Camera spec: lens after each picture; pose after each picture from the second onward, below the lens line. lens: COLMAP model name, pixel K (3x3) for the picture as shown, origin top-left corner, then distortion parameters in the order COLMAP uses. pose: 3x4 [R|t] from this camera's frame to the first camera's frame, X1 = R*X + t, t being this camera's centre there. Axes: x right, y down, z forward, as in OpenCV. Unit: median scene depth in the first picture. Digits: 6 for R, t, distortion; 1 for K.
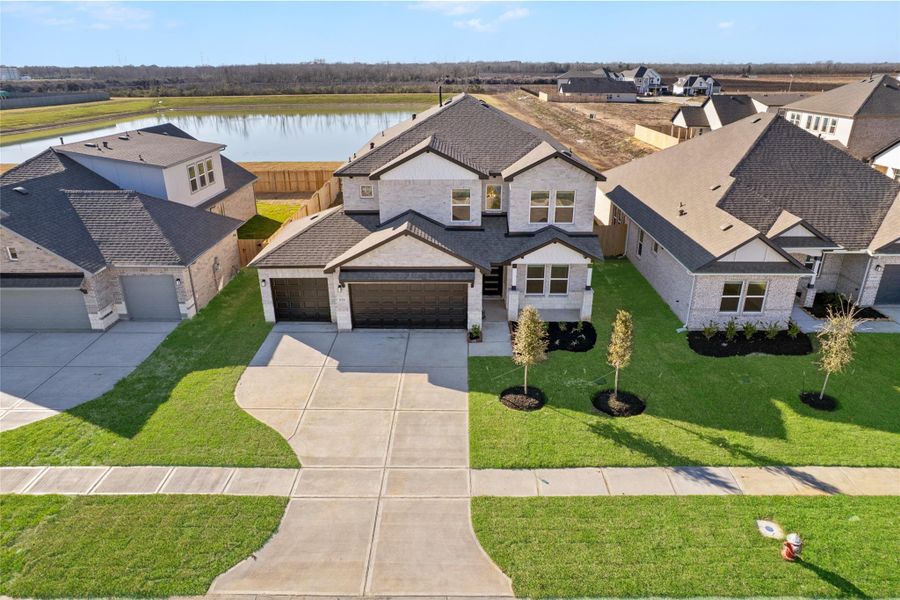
lens RADIAL K [[575.9, 0, 450.0], [0, 575.9, 300.0], [0, 0, 1]] dist [-0.082897, 0.073085]
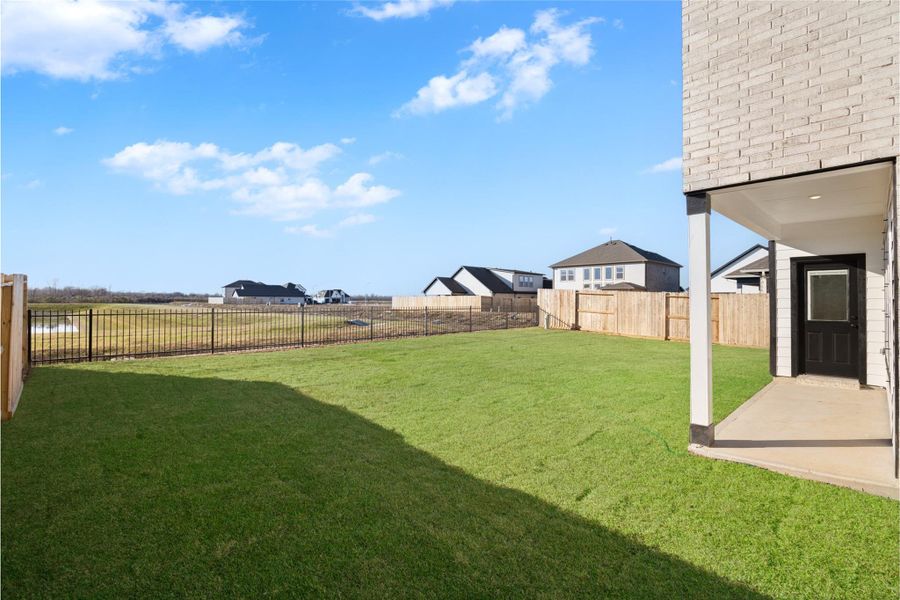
lens RADIAL K [[412.7, 0, 451.4], [0, 412.7, 297.0], [0, 0, 1]] dist [-0.022807, 0.000027]
pose [[0.717106, 0.014552, 0.696812, -0.397244], [0.258028, 0.923200, -0.284823, -0.249831], [-0.647441, 0.384045, 0.658277, 1.579025]]
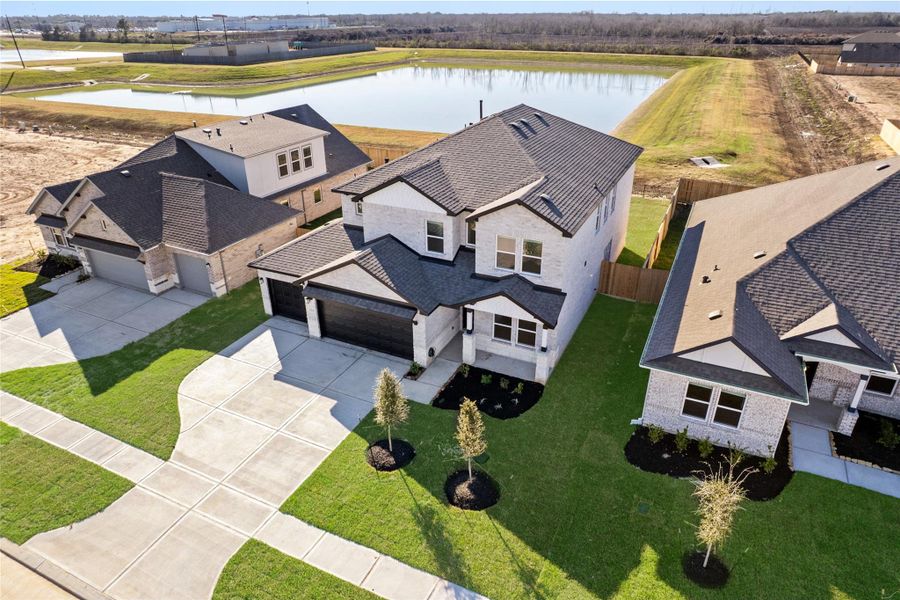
lens RADIAL K [[575.9, 0, 450.0], [0, 575.9, 300.0], [0, 0, 1]] dist [-0.082897, 0.073085]
pose [[0.904993, 0.191902, -0.379686, 0.439844], [-0.162082, 0.980701, 0.109342, -0.173712], [0.393342, -0.037413, 0.918631, 0.110379]]
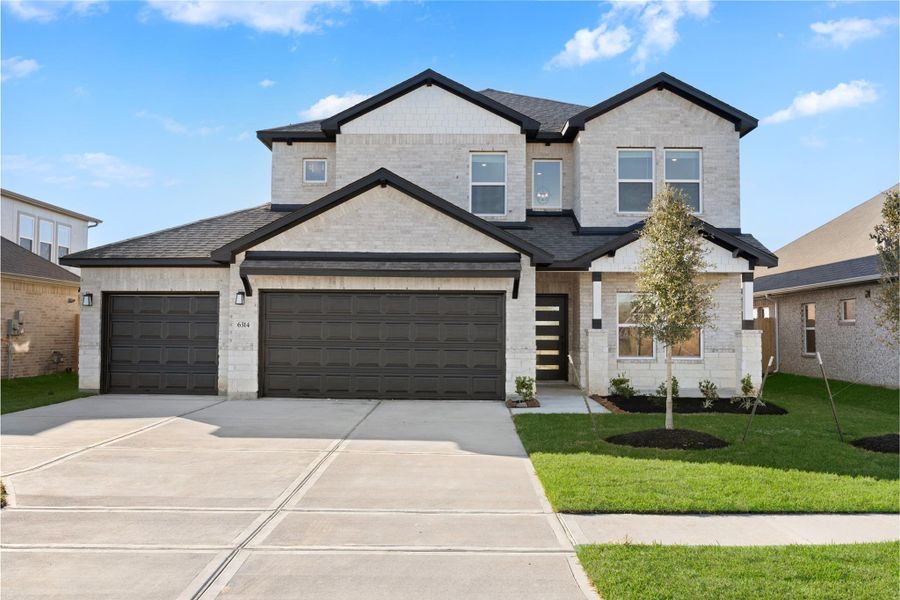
lens RADIAL K [[790.9, 0, 449.6], [0, 790.9, 285.8], [0, 0, 1]] dist [-0.017488, -0.004023]
pose [[0.999885, 0.015186, 0.000332, -0.015979], [-0.013529, 0.900291, -0.435079, 0.247335], [-0.006905, 0.435024, 0.900392, 0.380568]]
